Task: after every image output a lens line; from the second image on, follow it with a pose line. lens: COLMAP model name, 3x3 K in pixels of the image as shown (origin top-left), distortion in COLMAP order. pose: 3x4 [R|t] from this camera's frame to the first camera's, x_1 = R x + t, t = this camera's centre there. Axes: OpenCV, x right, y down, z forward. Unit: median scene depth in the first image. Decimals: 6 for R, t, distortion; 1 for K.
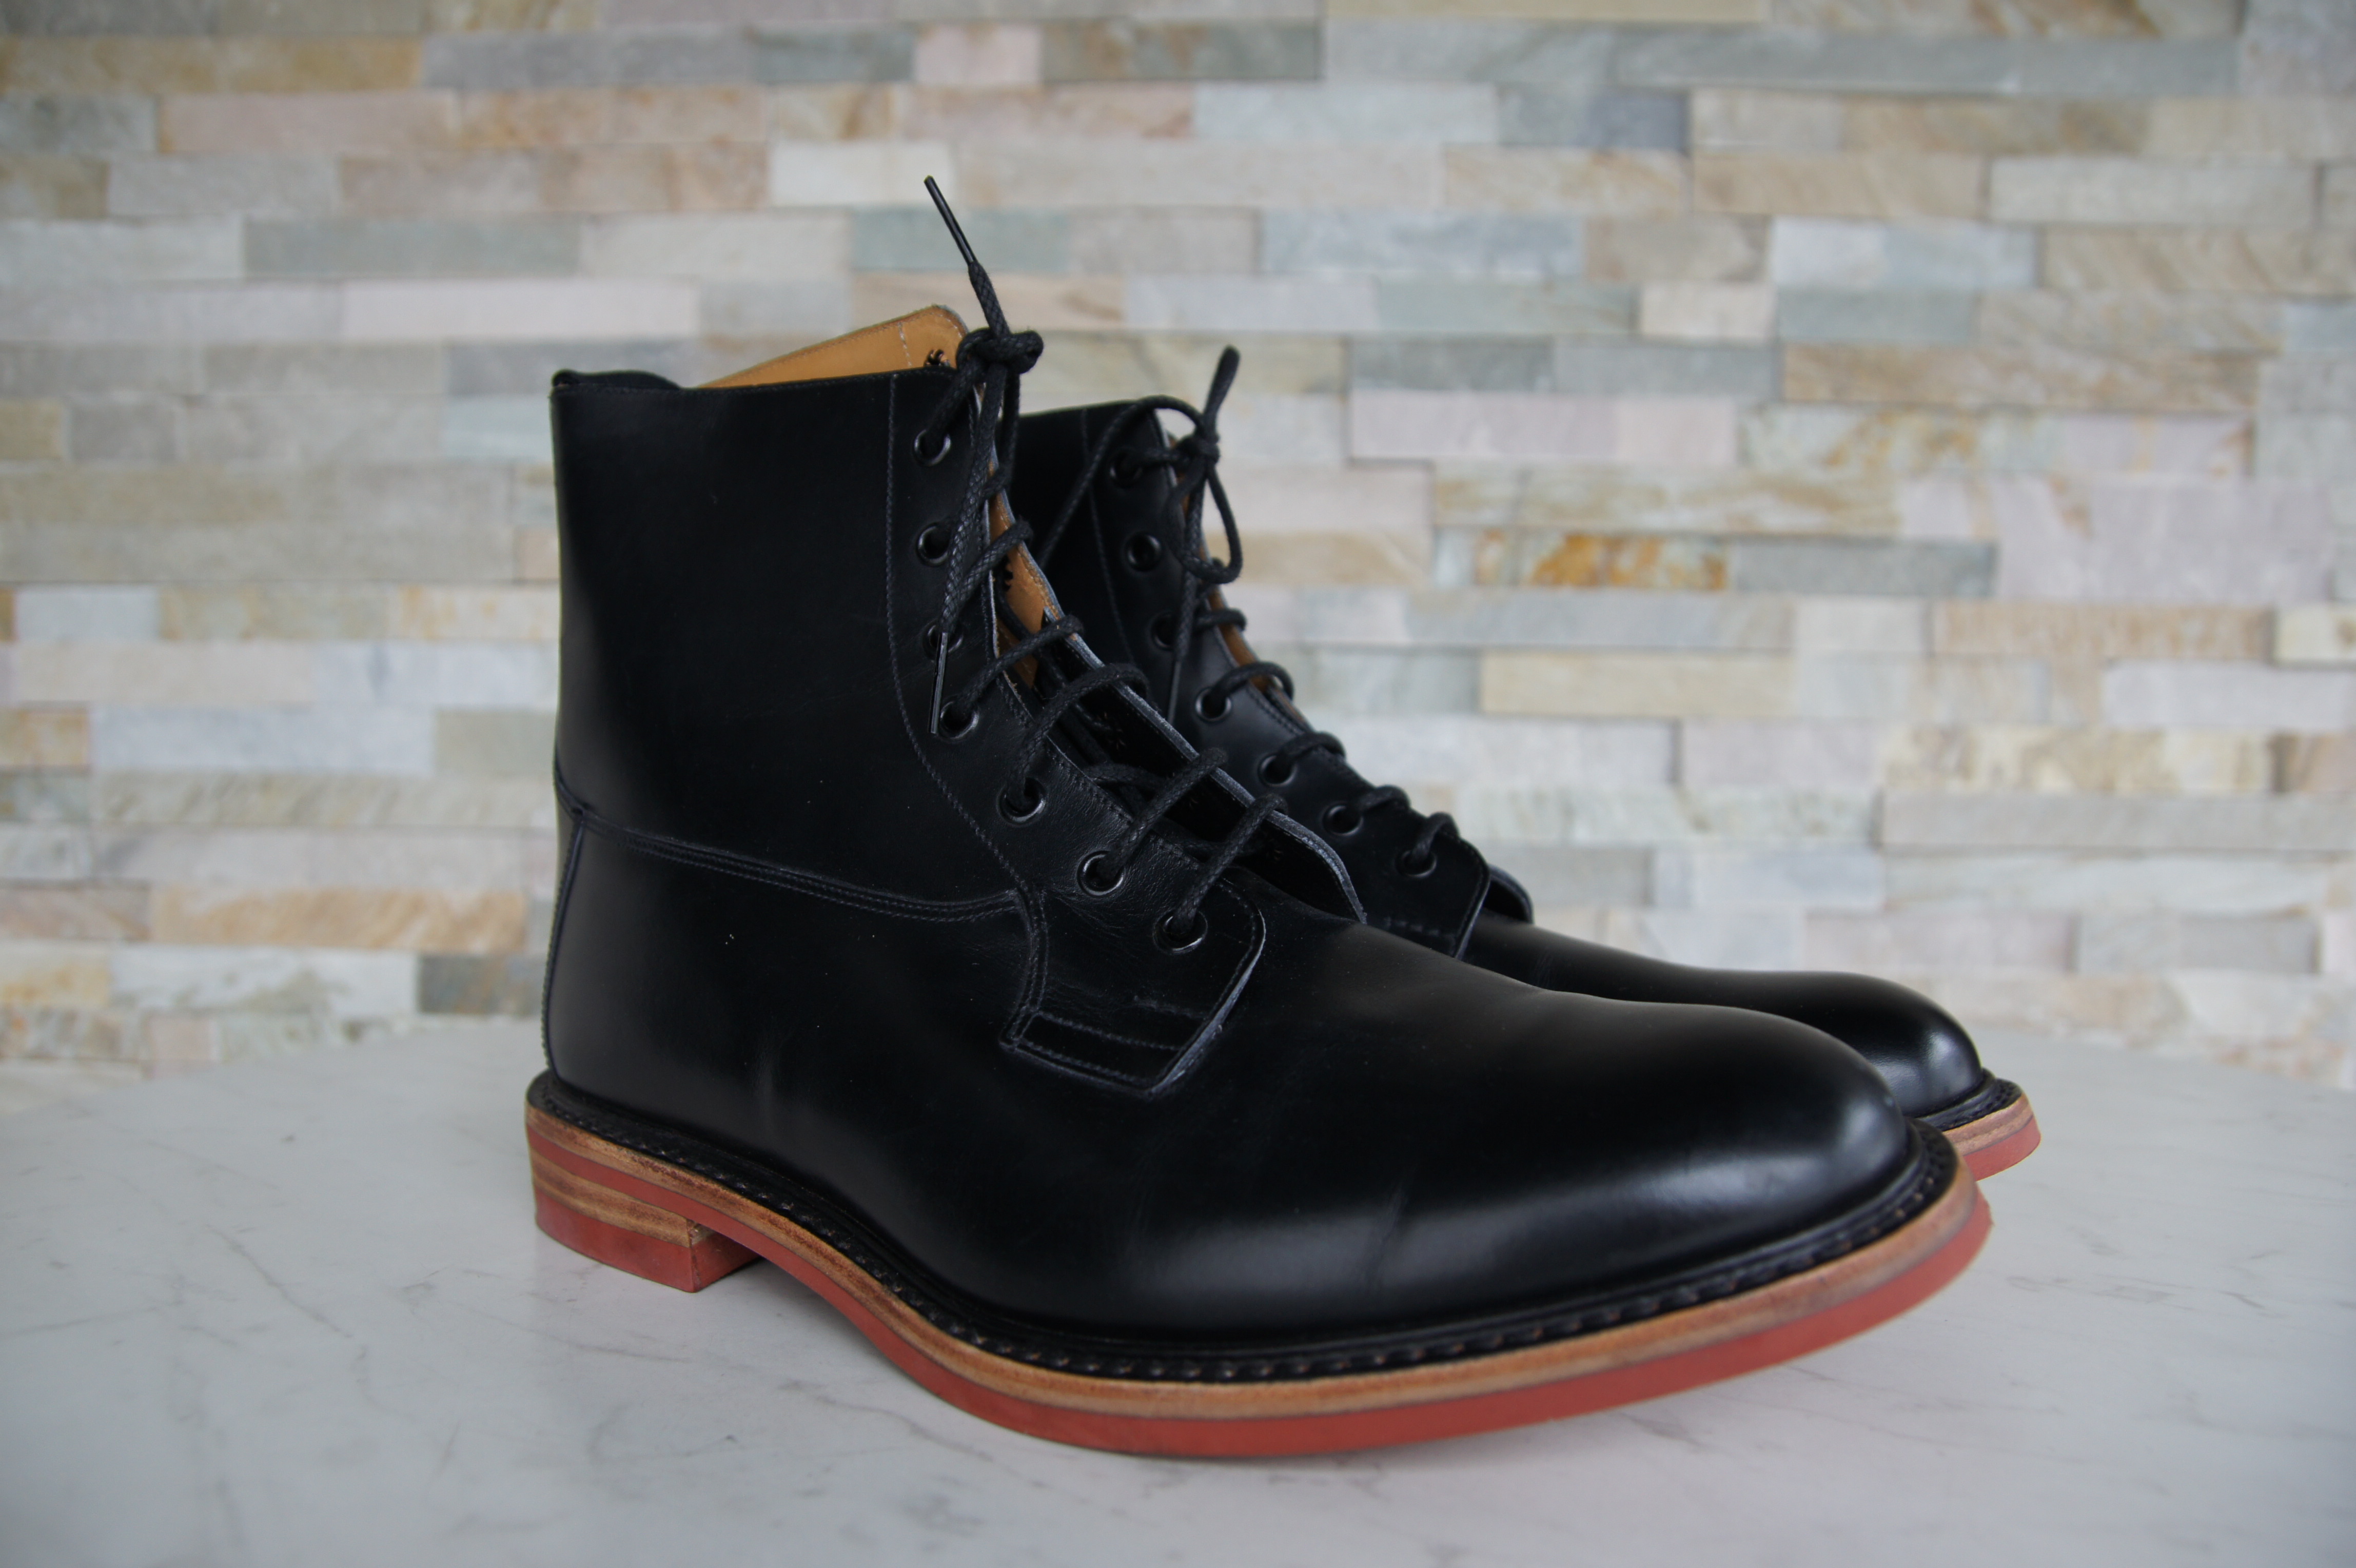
lens RADIAL K [[1730.8, 0, 1156.7], [0, 1730.8, 792.7], [0, 0, 1]] dist [-0.137104, 0.105659]
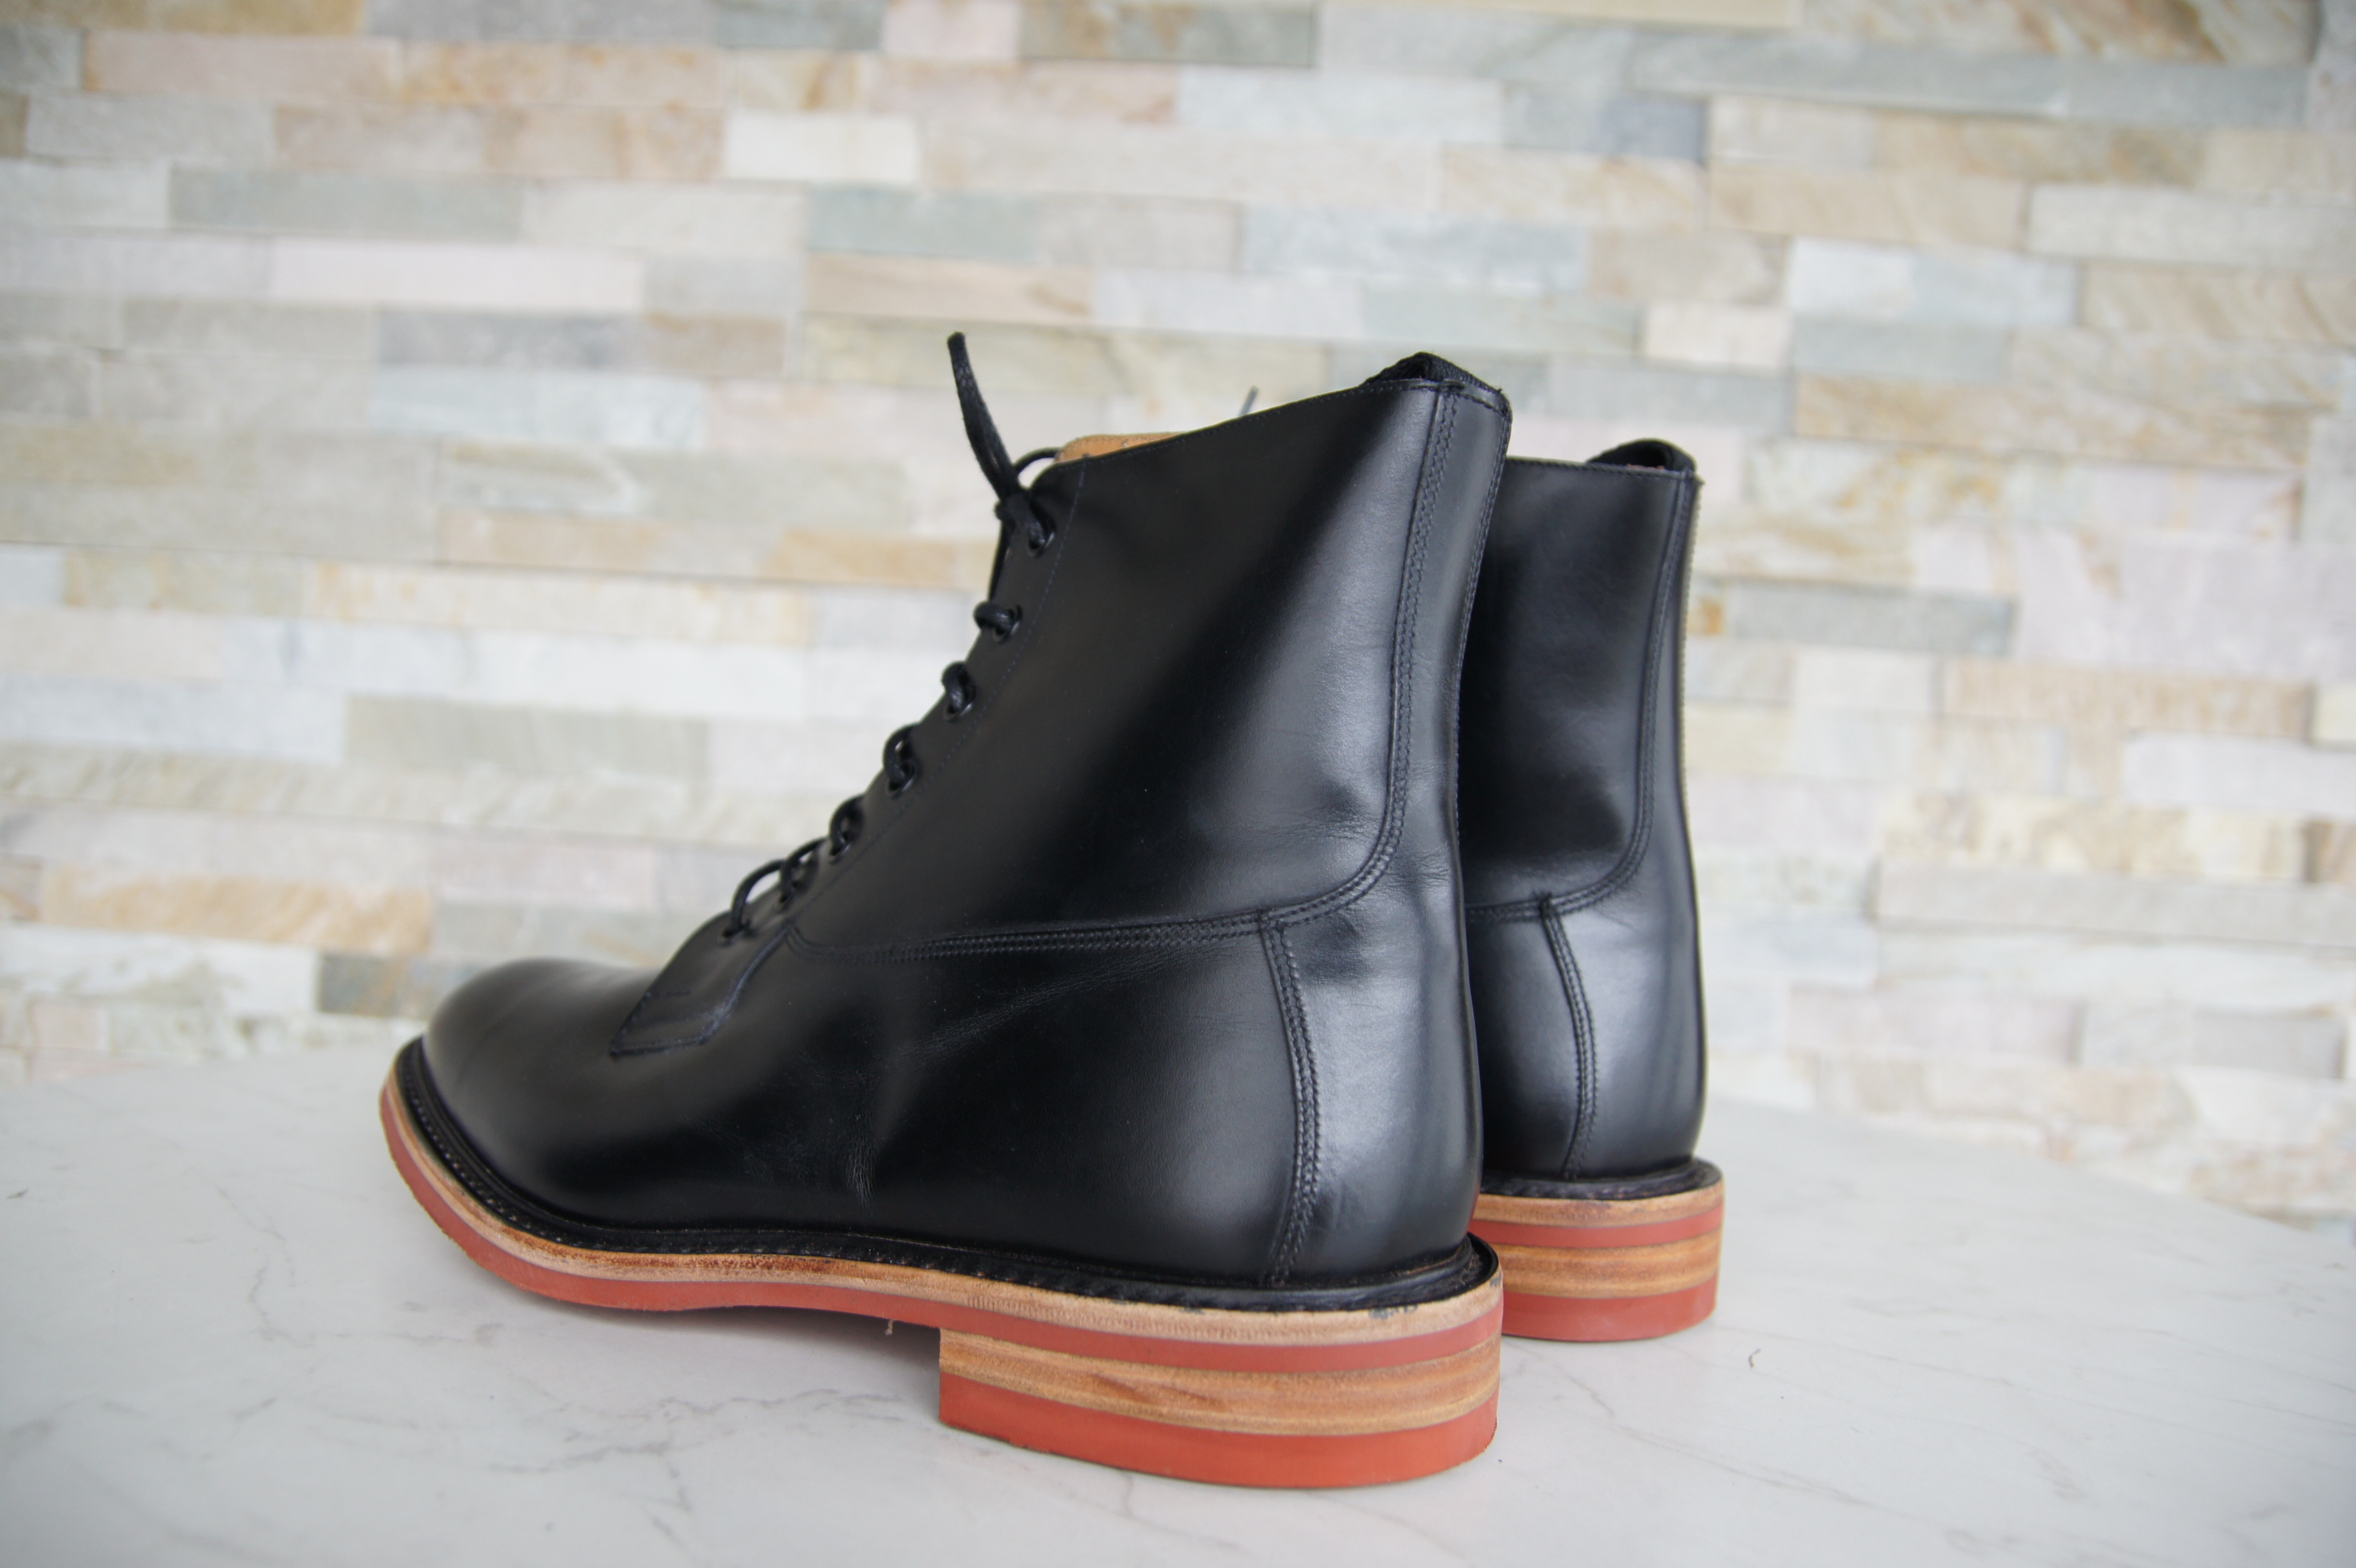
lens RADIAL K [[1730.8, 0, 1155.0], [0, 1730.8, 792.7], [0, 0, 1]] dist [-0.137104, 0.105659]
pose [[0.998627, 0.050818, -0.012716, 0.040642], [-0.050804, 0.998708, 0.001382, -0.018616], [0.012770, -0.000734, 0.999918, 0.064500]]
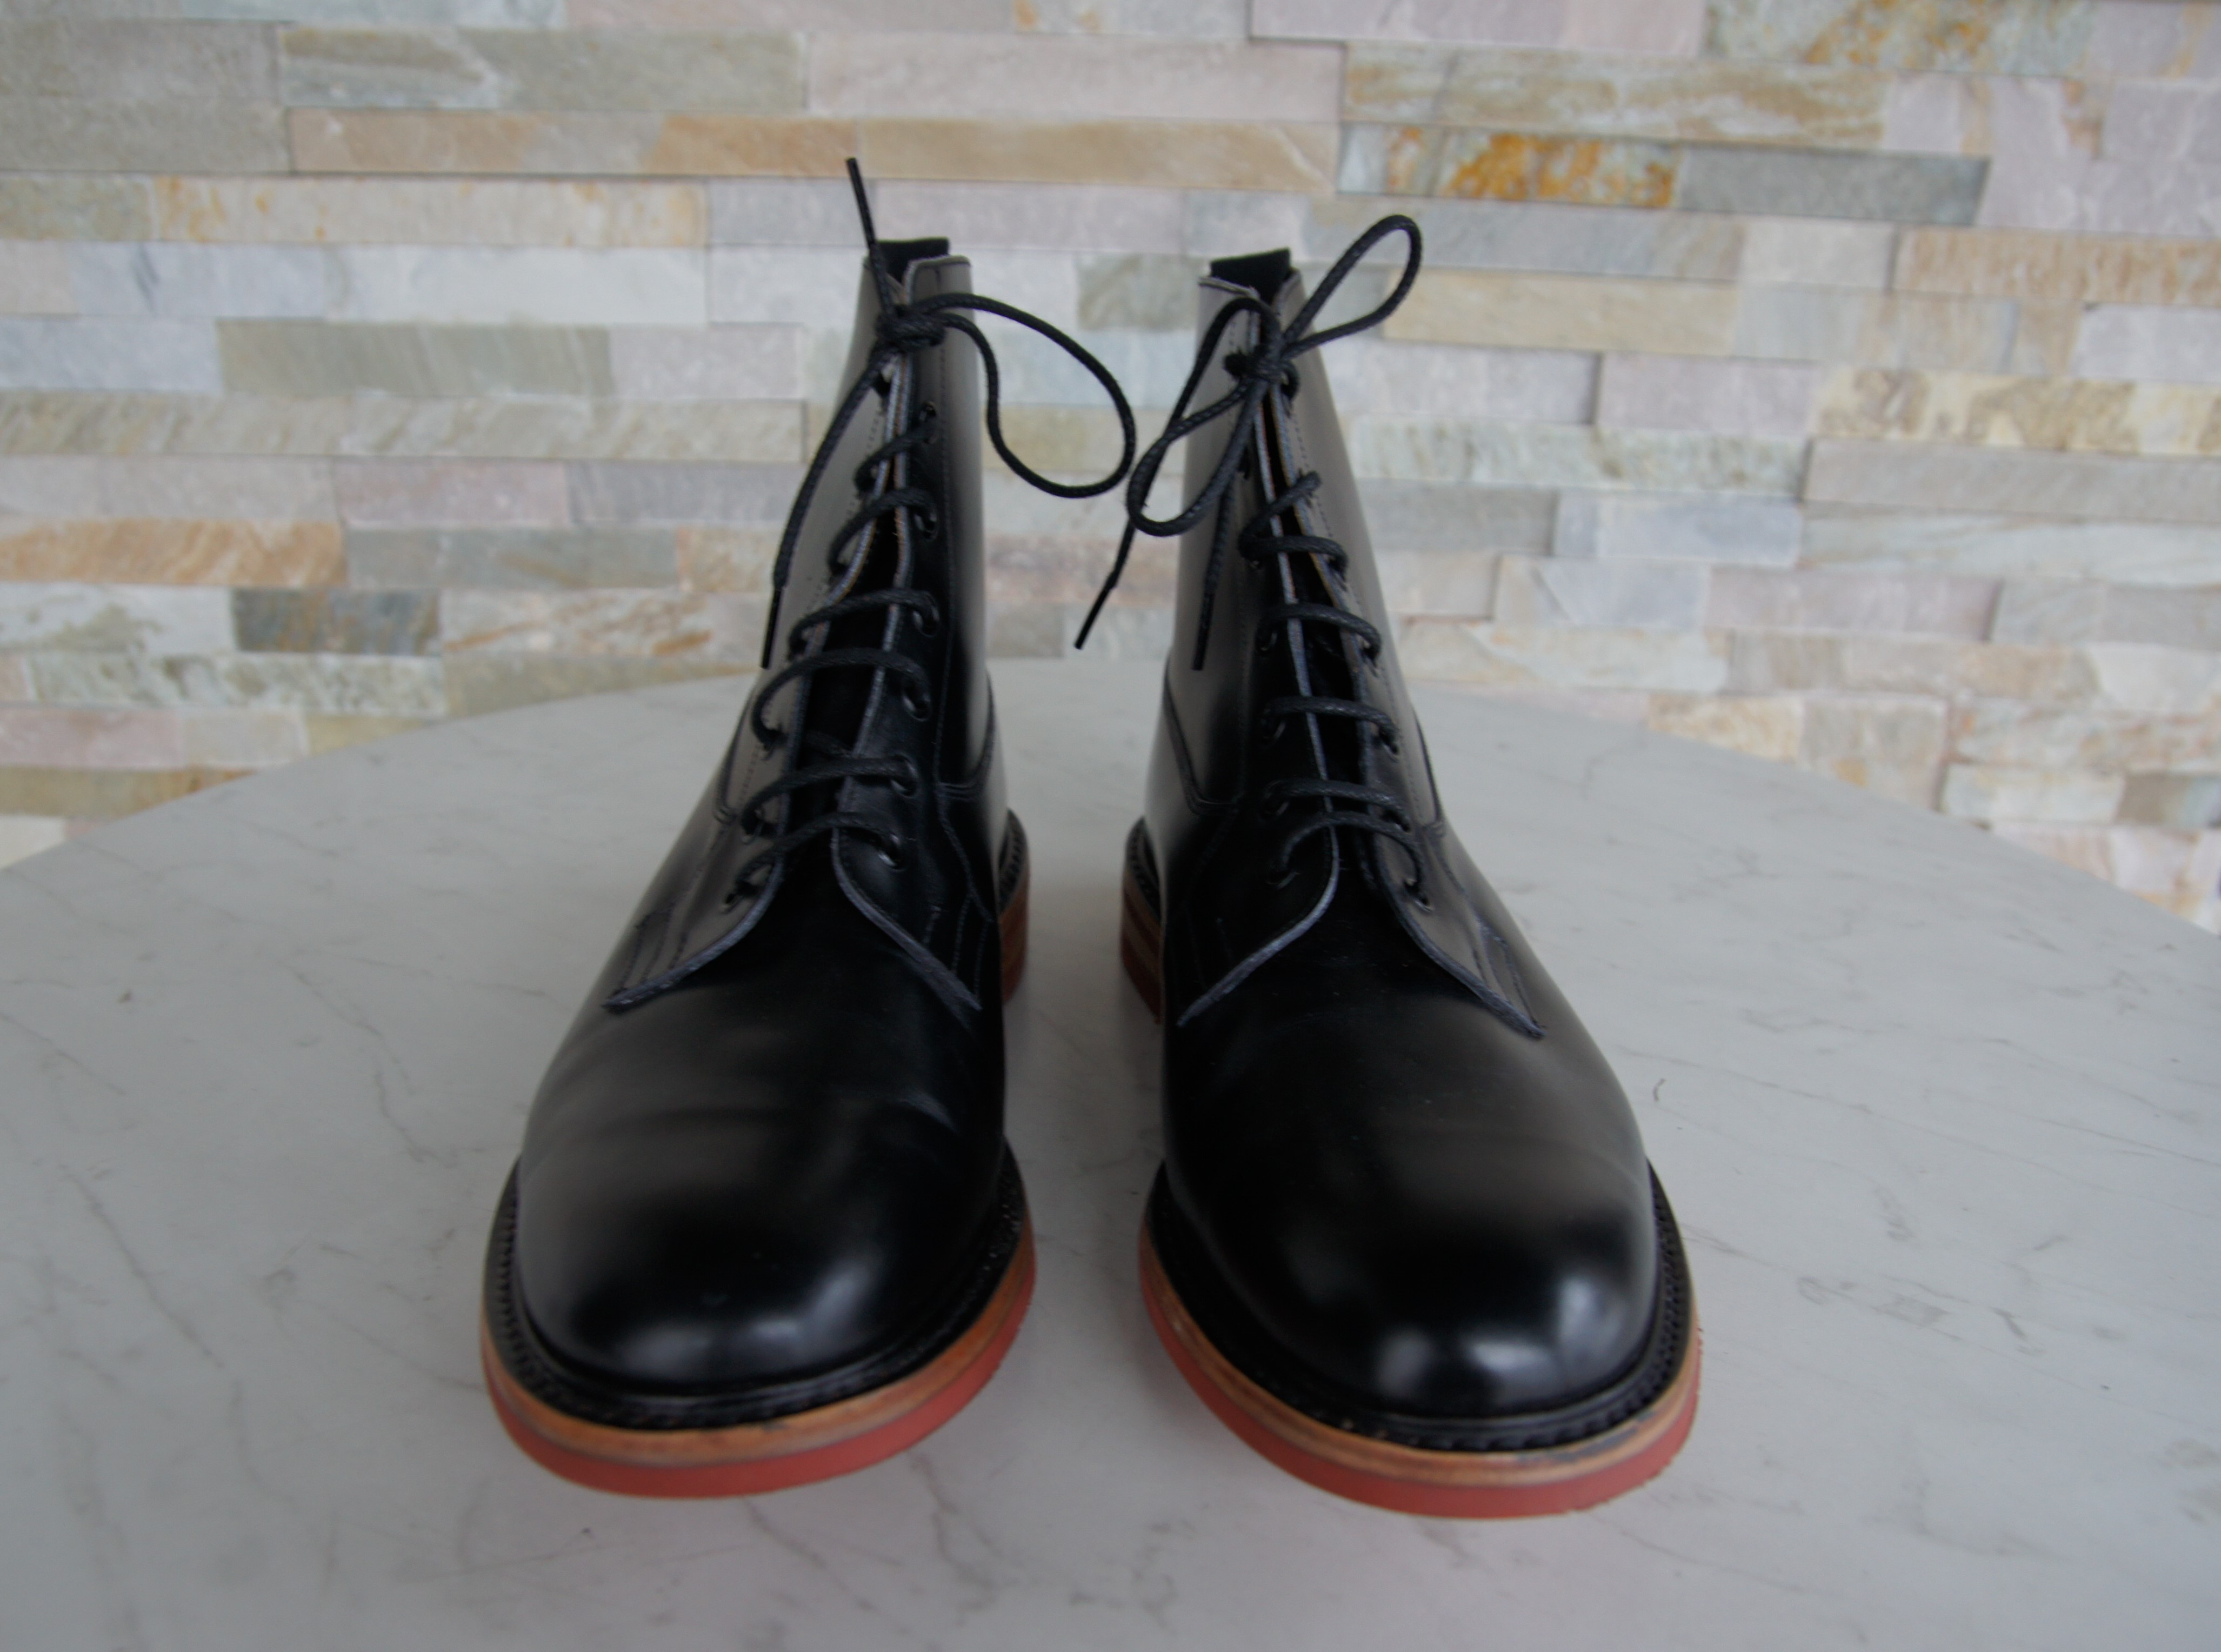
lens RADIAL K [[1830.3, 0, 1067.6], [0, 1830.3, 882.3], [0, 0, 1]] dist [-0.124566, 0.086213]
pose [[0.999781, 0.011366, 0.017558, 0.009896], [-0.016967, 0.931612, 0.363058, -0.122254], [-0.012231, -0.363276, 0.931601, 0.017766]]
